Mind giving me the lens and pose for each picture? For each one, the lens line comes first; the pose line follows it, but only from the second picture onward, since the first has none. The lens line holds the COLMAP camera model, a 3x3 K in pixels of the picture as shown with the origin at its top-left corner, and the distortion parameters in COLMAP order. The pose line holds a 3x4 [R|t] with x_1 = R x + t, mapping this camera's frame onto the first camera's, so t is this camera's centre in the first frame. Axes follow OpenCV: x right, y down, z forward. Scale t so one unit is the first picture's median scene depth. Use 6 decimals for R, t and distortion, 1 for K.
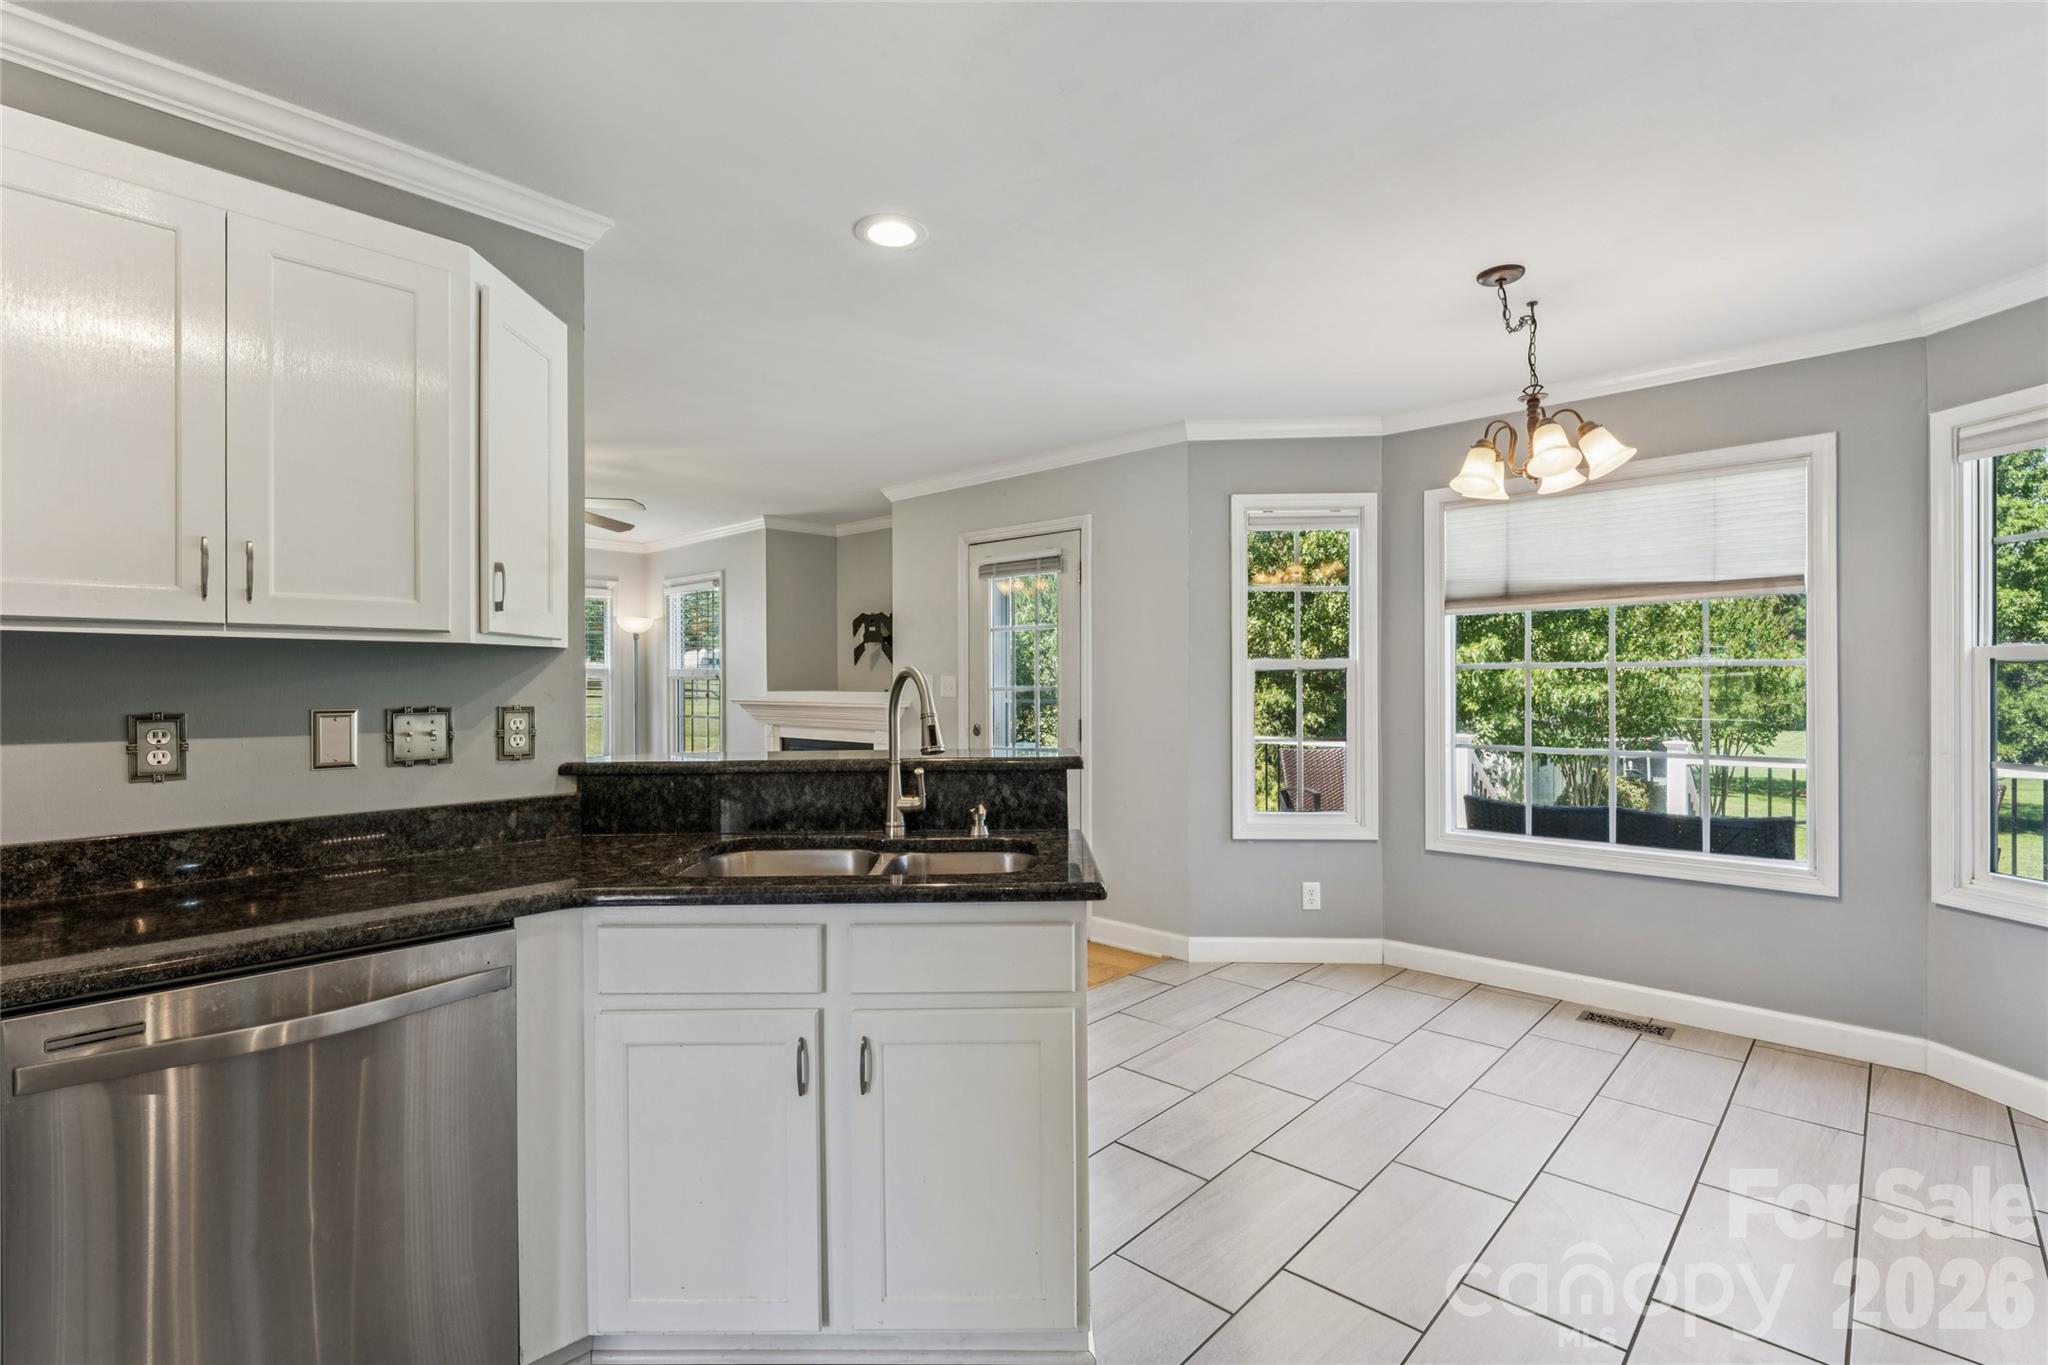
lens RADIAL K [[945.5, 0, 1024.0], [0, 945.5, 682.5], [0, 0, 1]] dist [-0.000749, -0.000641]
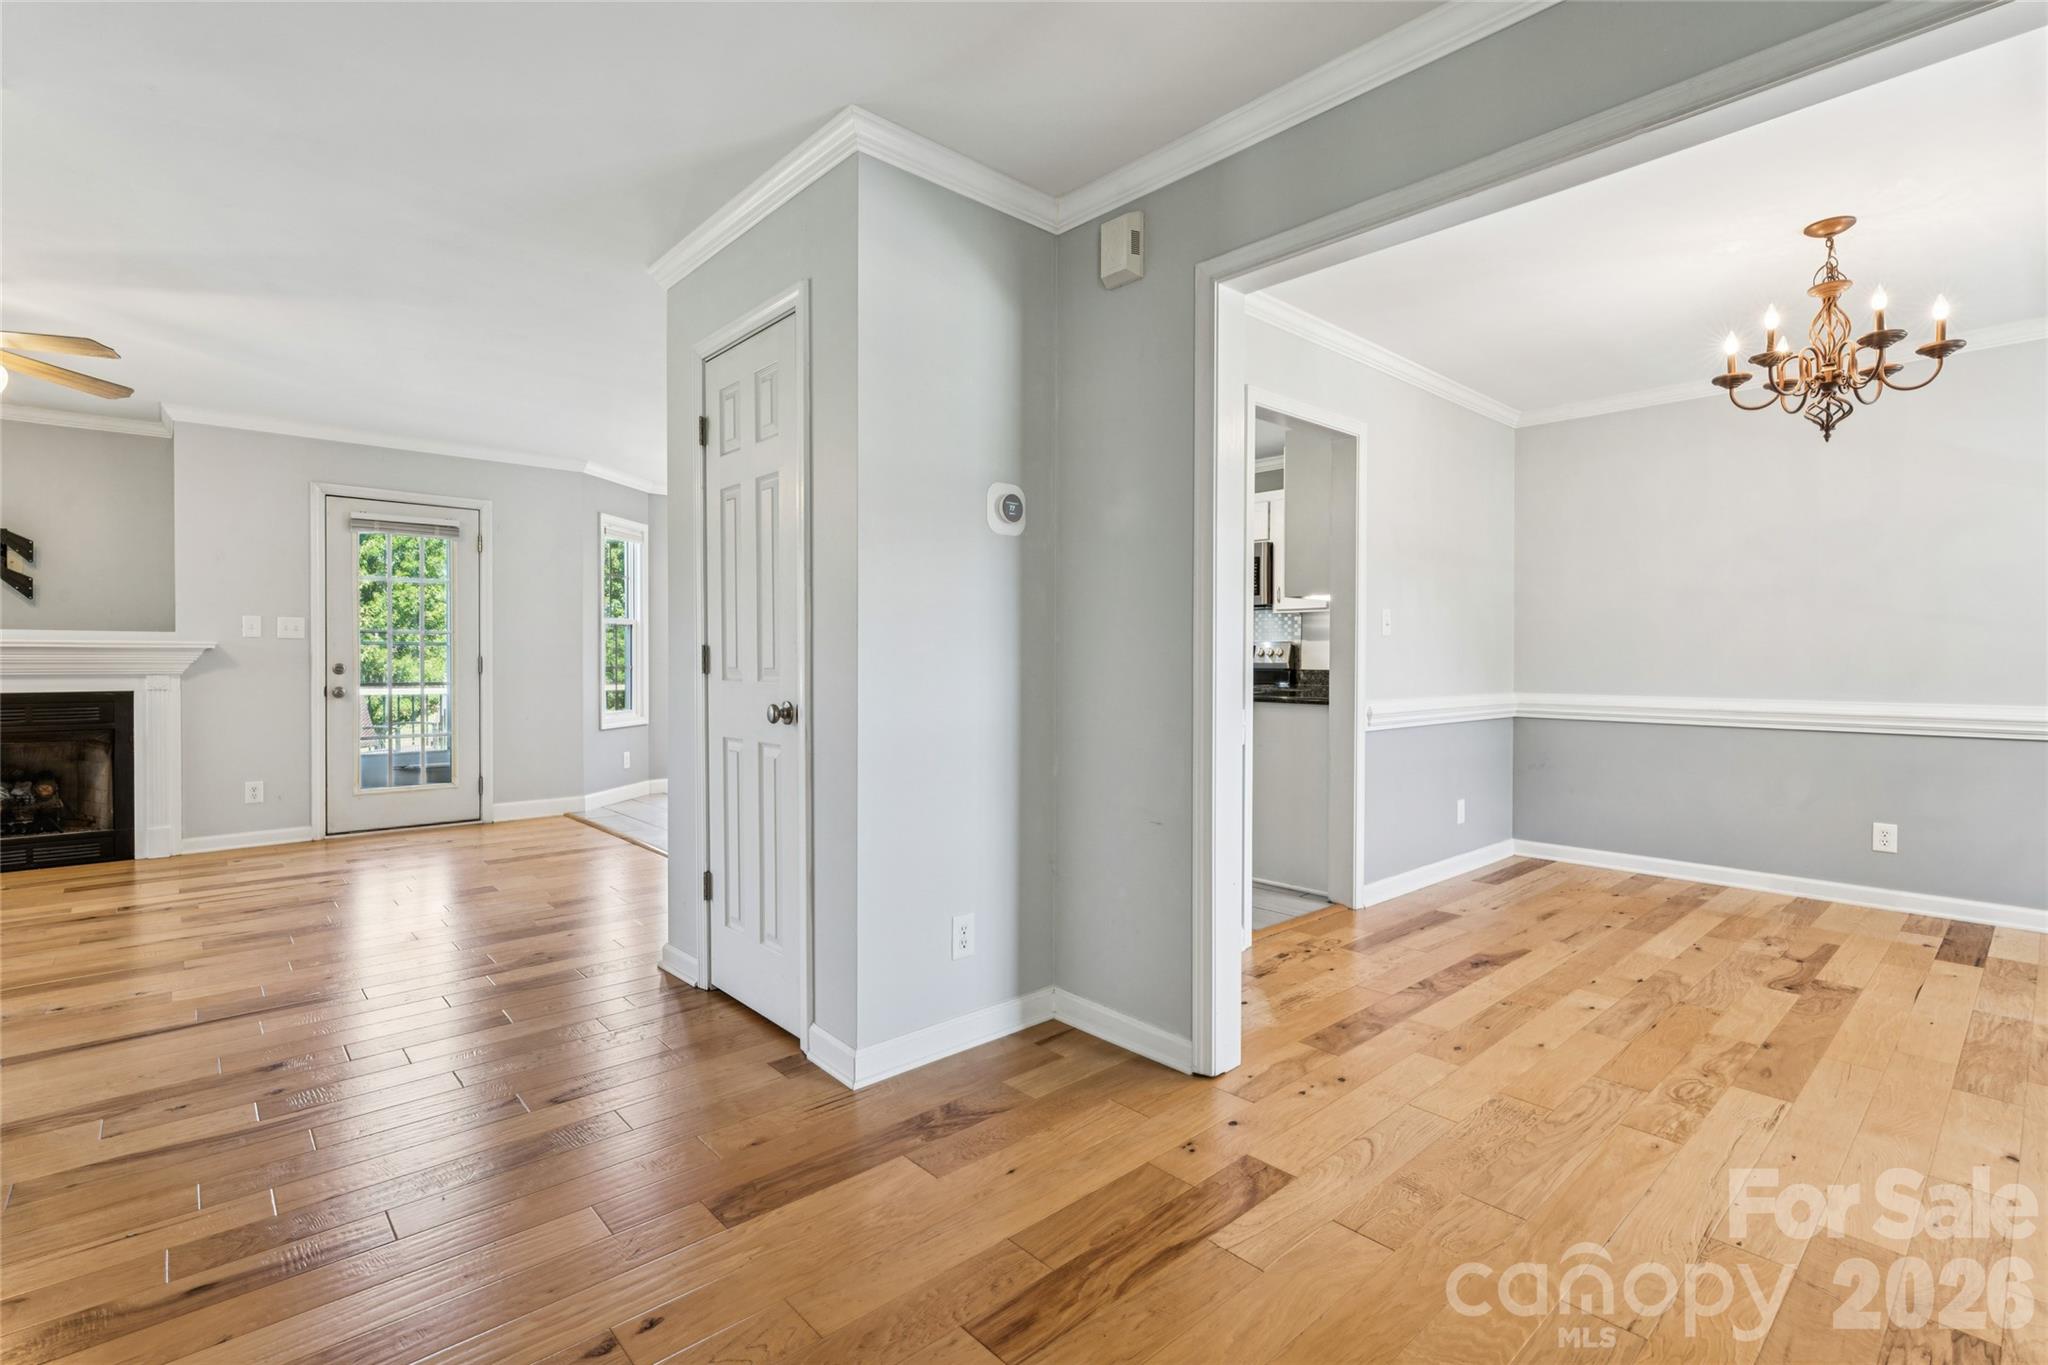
lens RADIAL K [[947.3, 0, 1029.7], [0, 947.3, 664.8], [0, 0, 1]] dist [-0.001291, -0.000639]
pose [[0.080876, -0.003768, 0.996717, -1.658306], [0.000136, 0.999993, 0.003770, 0.064496], [-0.996724, -0.000170, 0.080875, 0.193139]]
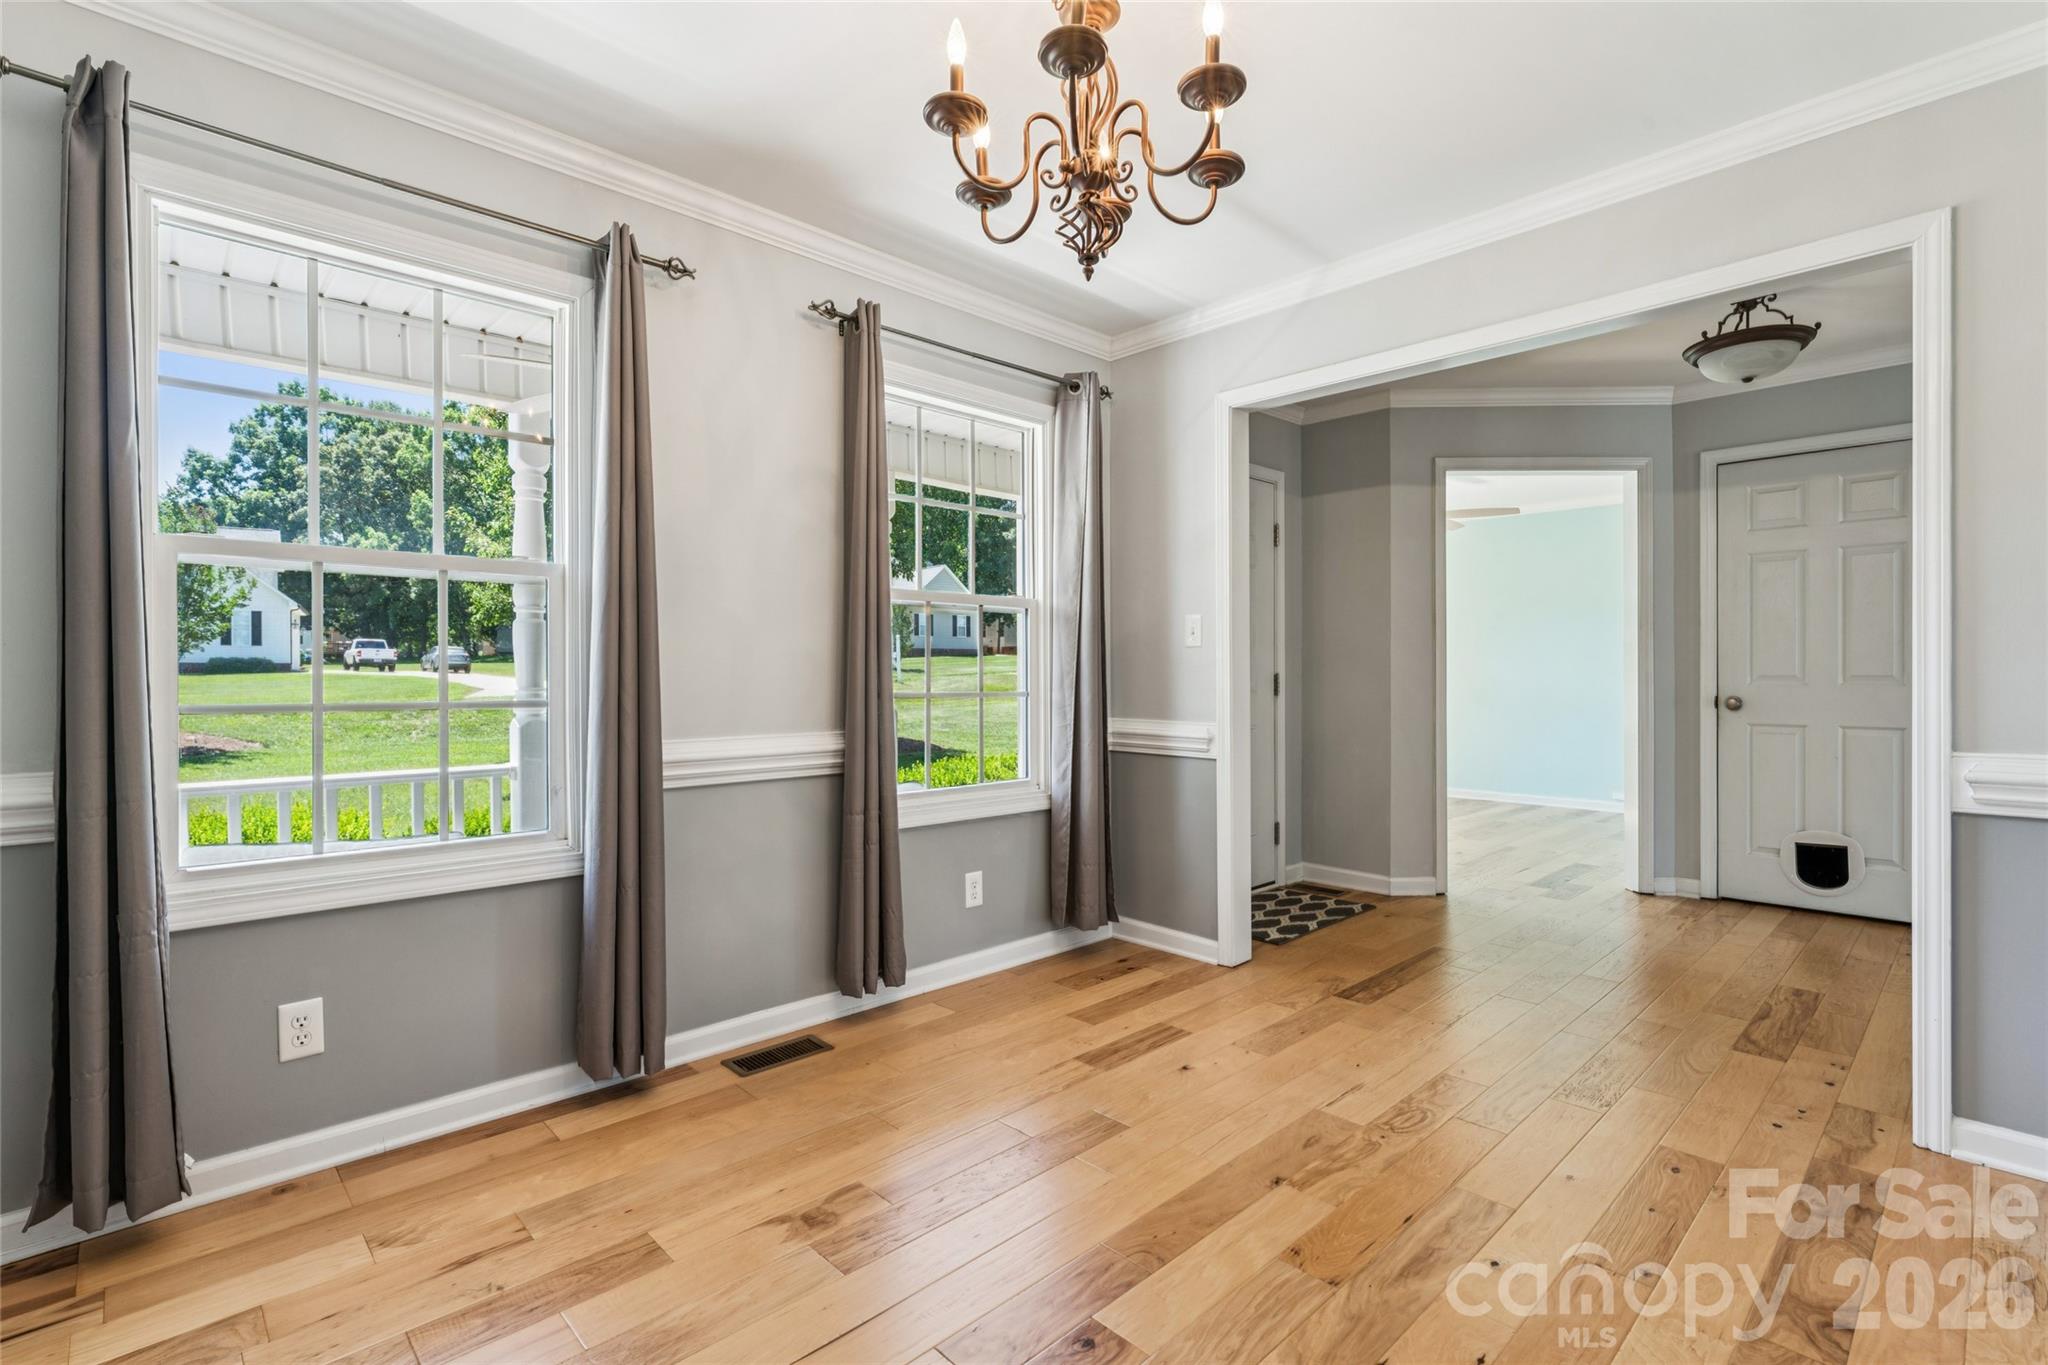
lens RADIAL K [[947.3, 0, 1029.7], [0, 947.3, 664.8], [0, 0, 1]] dist [-0.001291, -0.000639]
pose [[-0.053903, 0.006158, -0.998527, -0.218305], [-0.009067, 0.999937, 0.006656, 0.058902], [0.998505, 0.009413, -0.053844, -0.483447]]
